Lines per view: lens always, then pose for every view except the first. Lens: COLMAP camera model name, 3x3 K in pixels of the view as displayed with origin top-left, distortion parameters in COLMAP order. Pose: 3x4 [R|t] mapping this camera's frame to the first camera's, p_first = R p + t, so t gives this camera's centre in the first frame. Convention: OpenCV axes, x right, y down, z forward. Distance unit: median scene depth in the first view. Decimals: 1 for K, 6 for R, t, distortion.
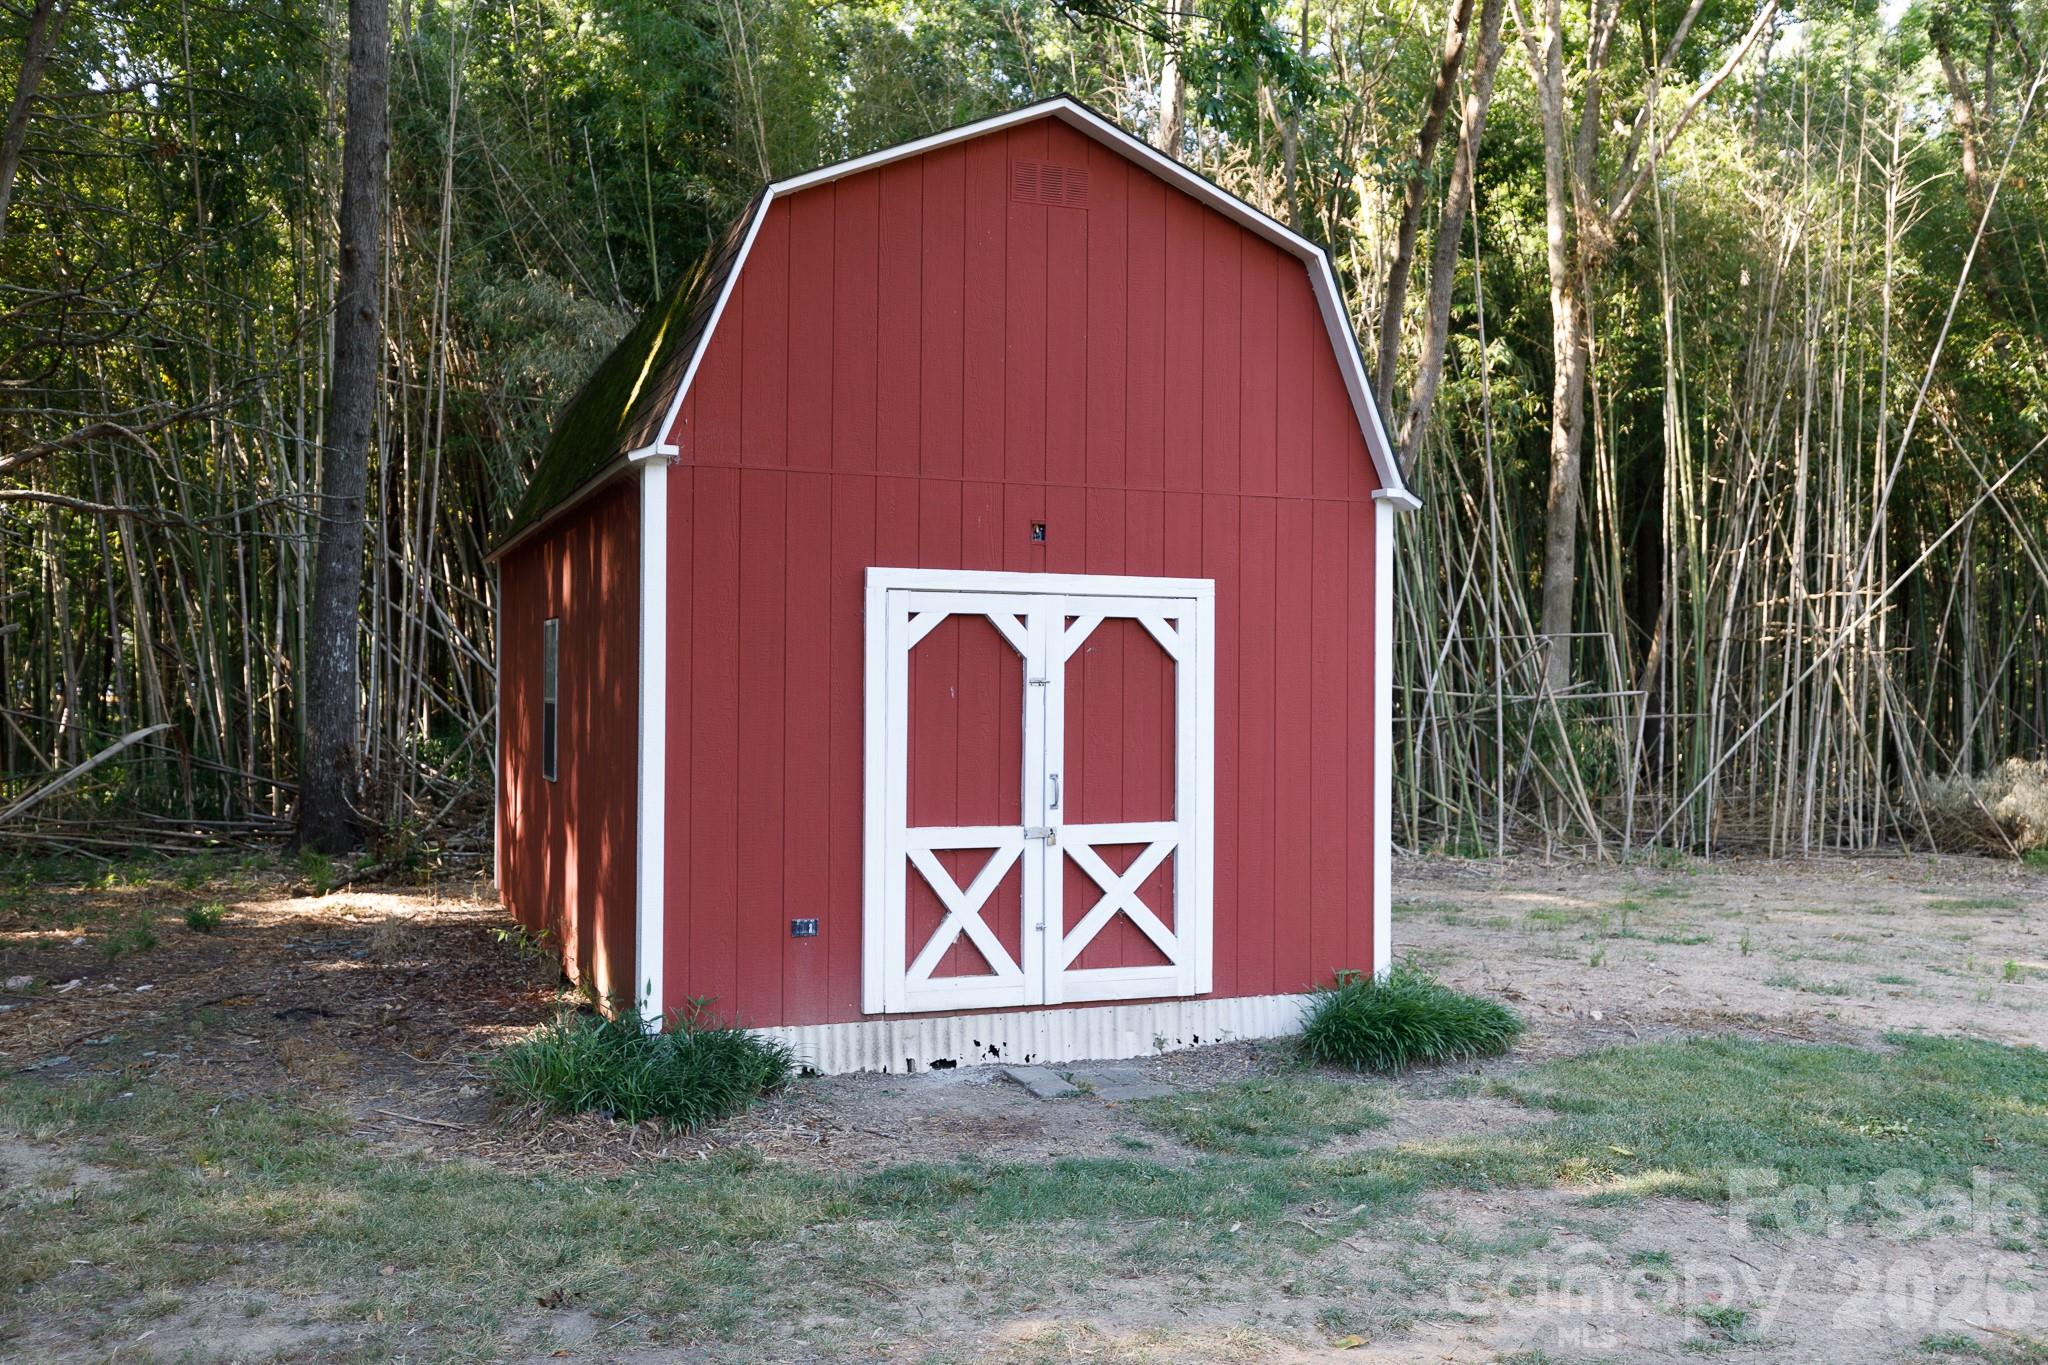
lens RADIAL K [[1912.6, 0, 1024.0], [0, 1912.6, 682.5], [0, 0, 1]] dist [-0.000958, -0.000507]
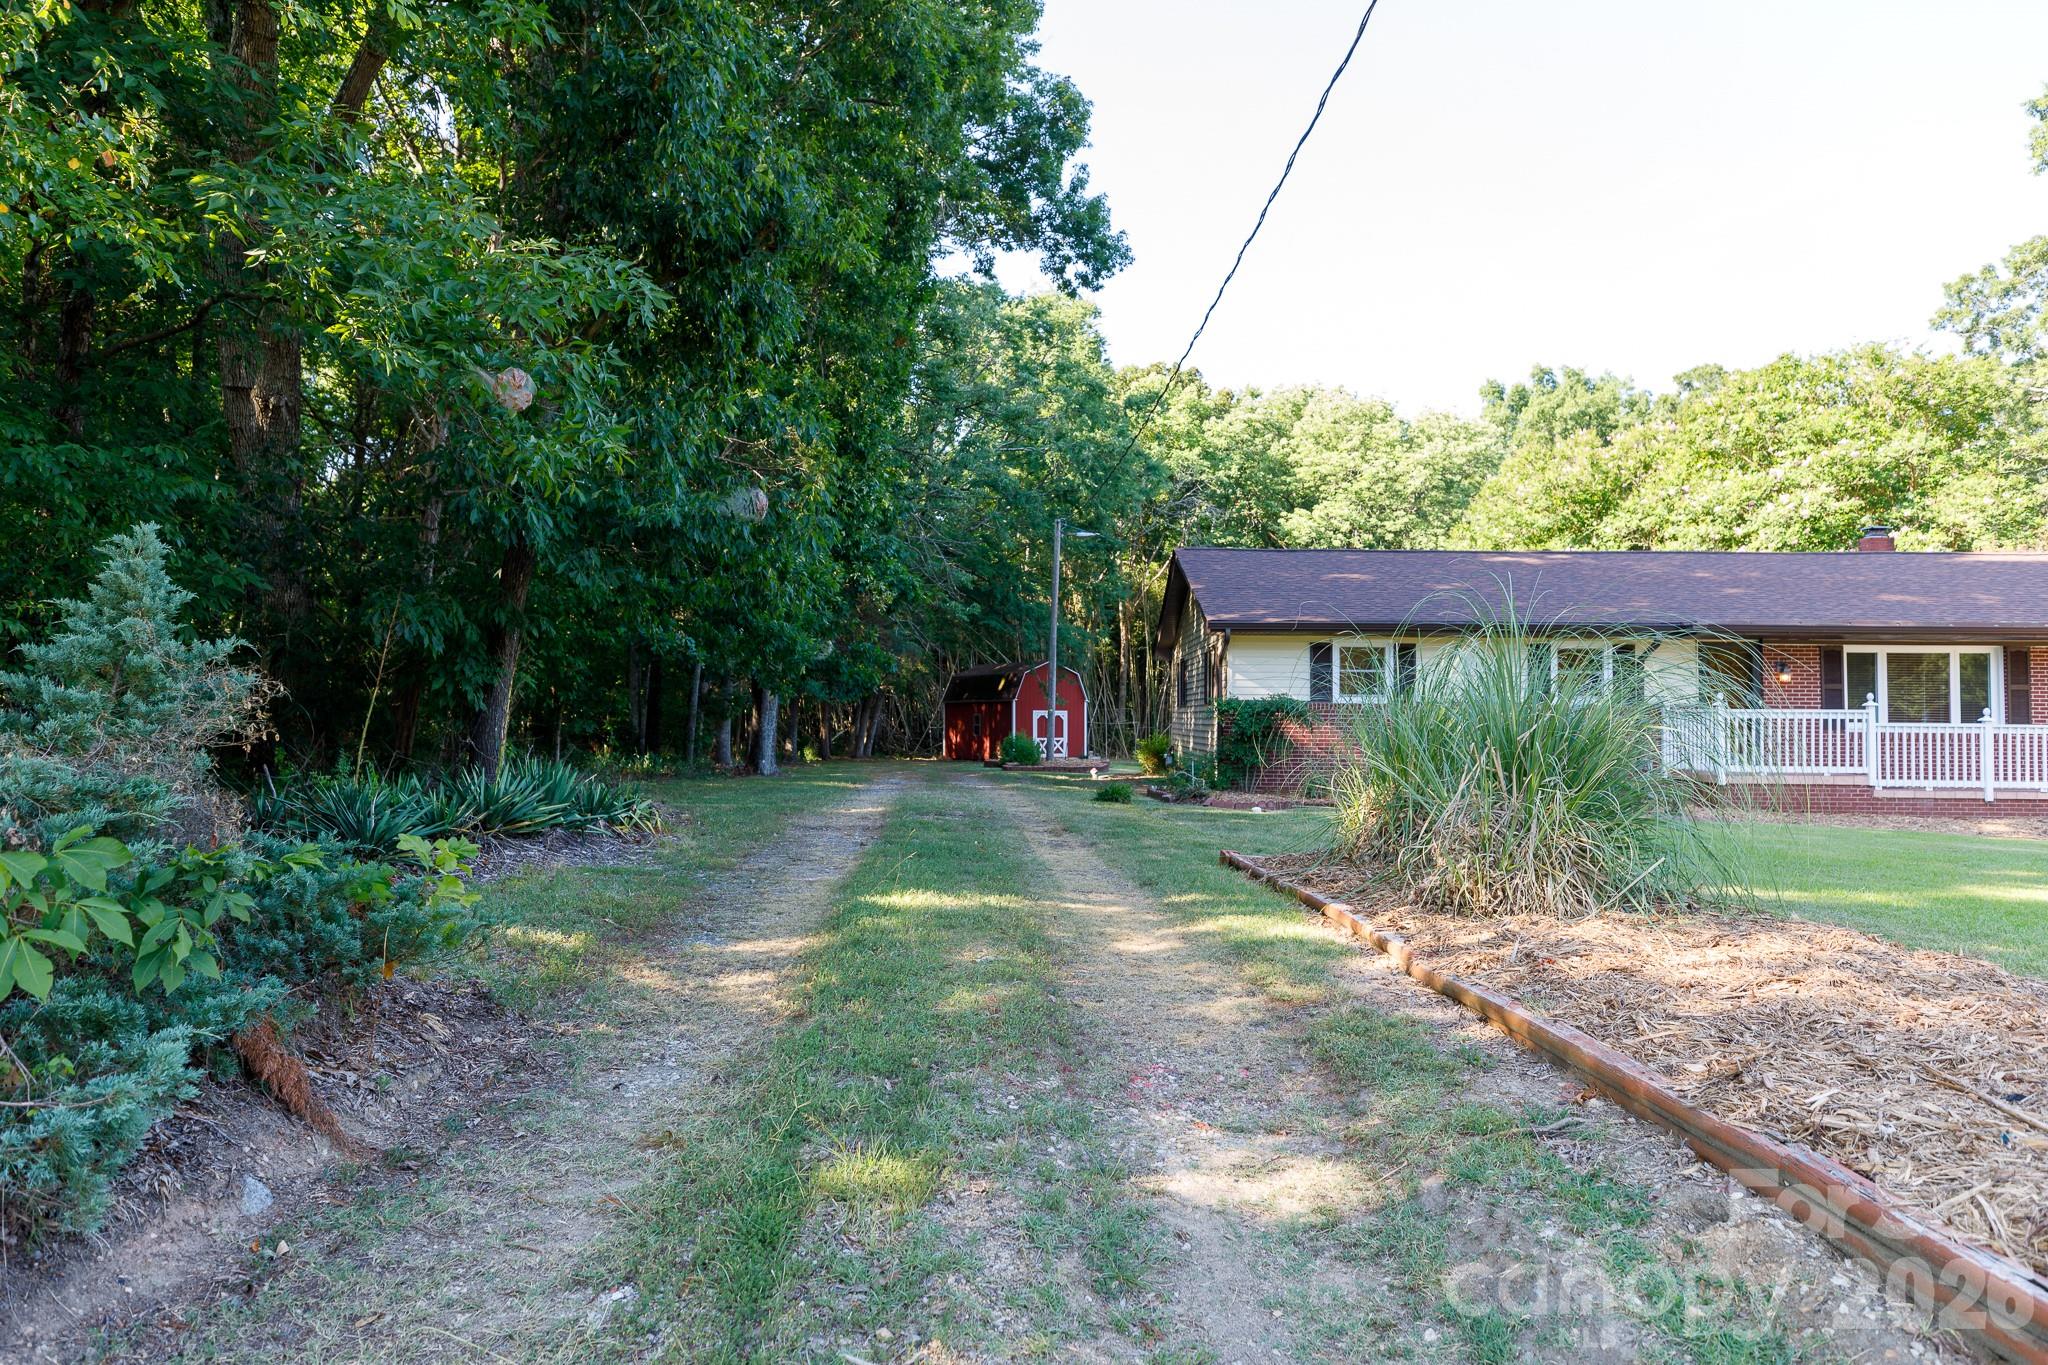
lens RADIAL K [[1342.4, 0, 1018.4], [0, 1342.4, 675.3], [0, 0, 1]] dist [0.006903, 0.006191]
pose [[0.988273, 0.001441, 0.152693, -1.126880], [0.002930, 0.999592, -0.028397, -0.044165], [-0.152672, 0.028511, 0.987866, -5.381466]]
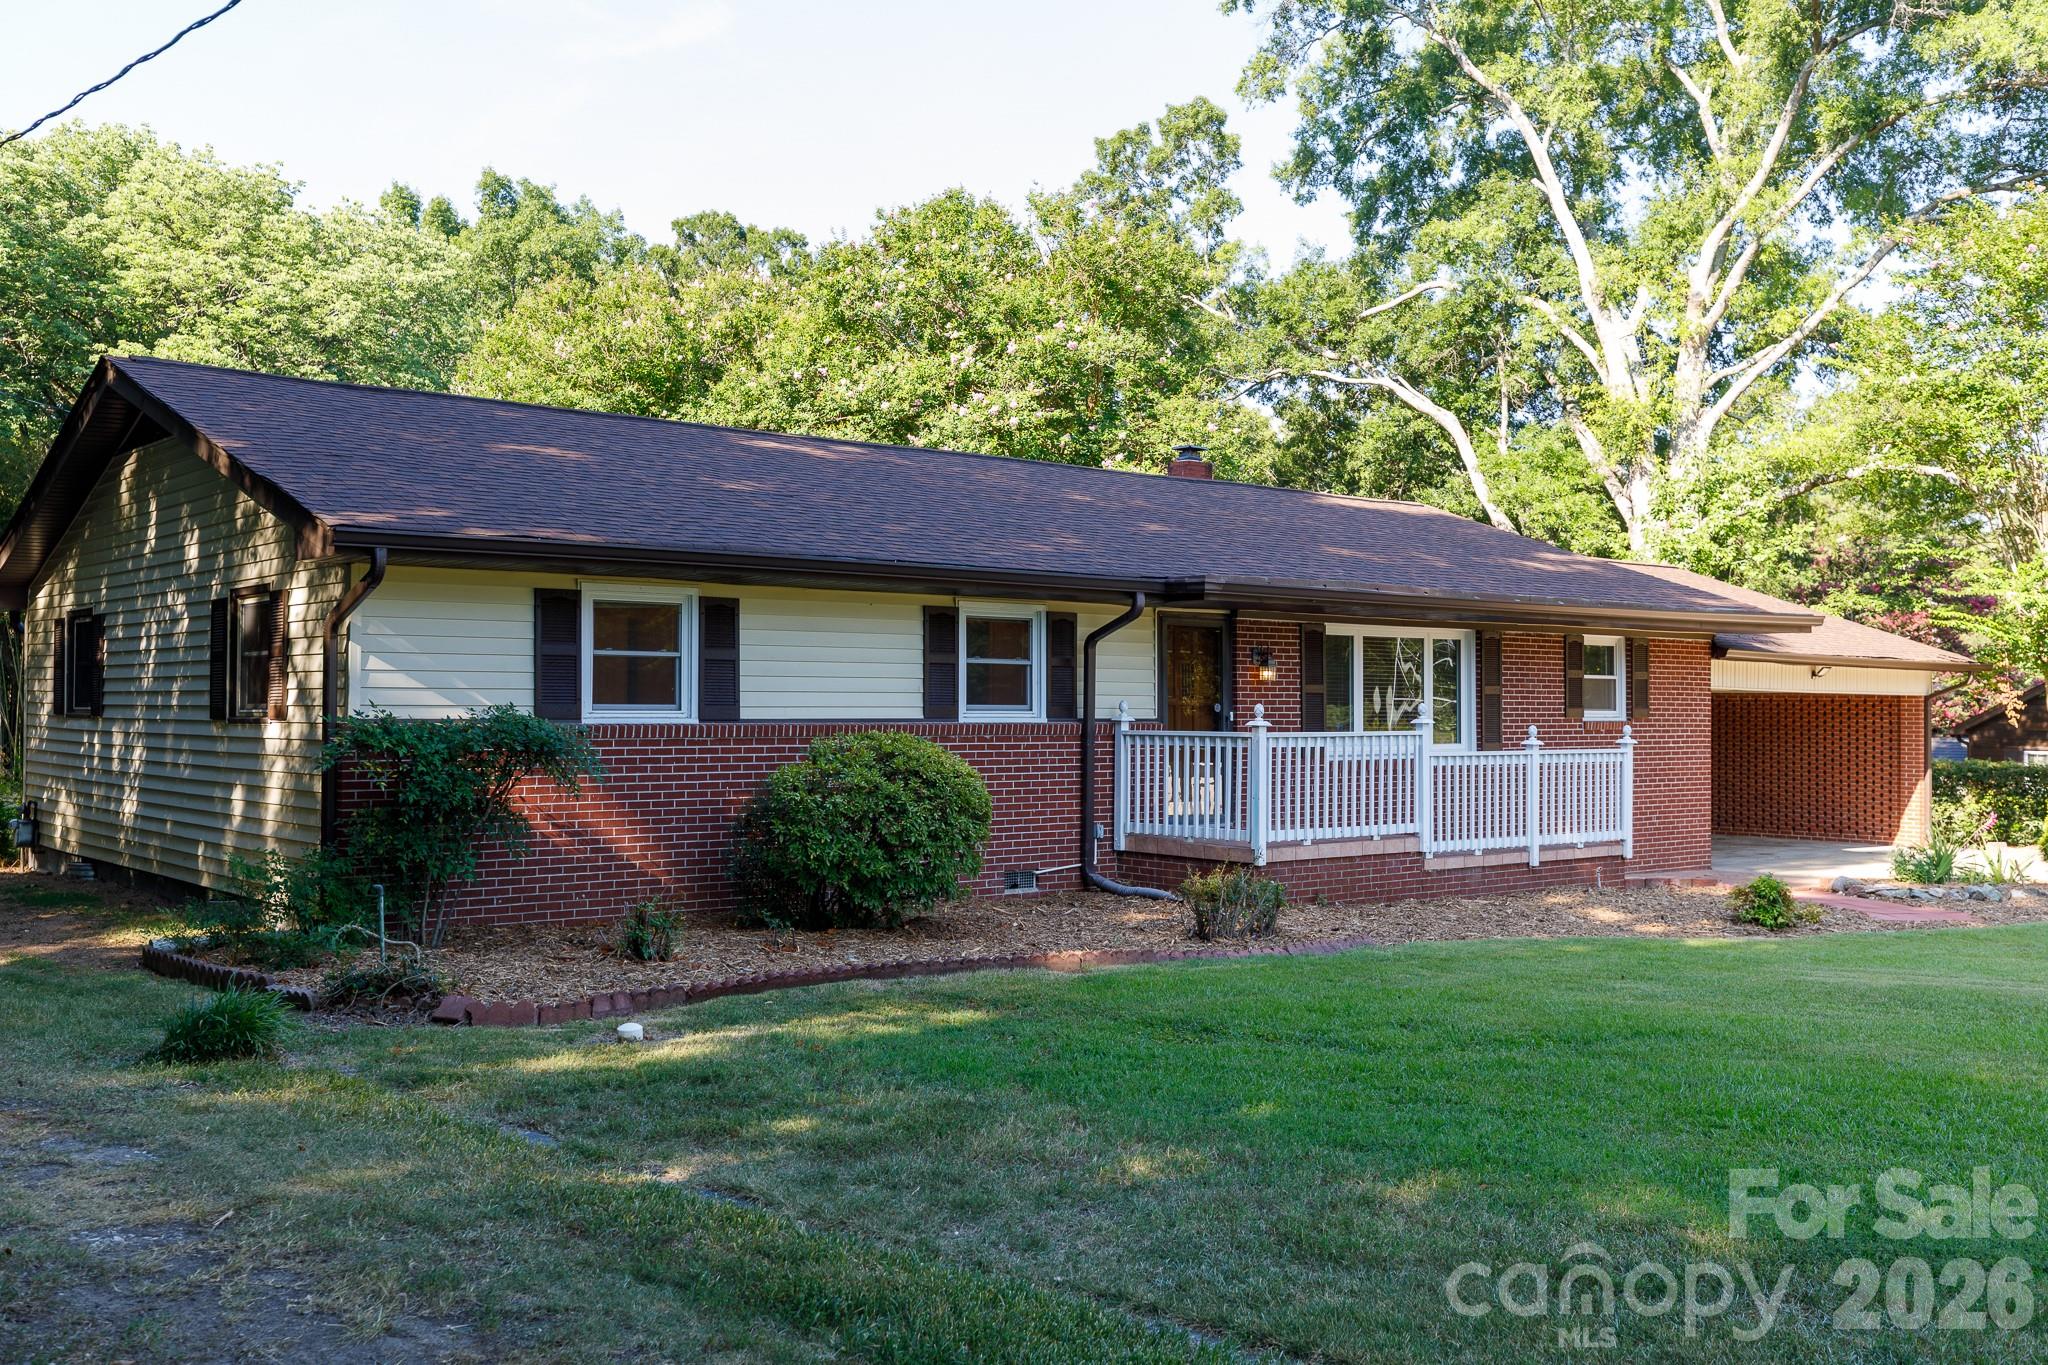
lens RADIAL K [[1893.9, 0, 1024.0], [0, 1893.9, 682.5], [0, 0, 1]] dist [-0.003500, 0.022061]
pose [[0.648252, 0.000951, 0.761425, -1.139730], [0.001007, 0.999997, -0.002106, -0.093423], [-0.761425, 0.002132, 0.648250, -4.296795]]
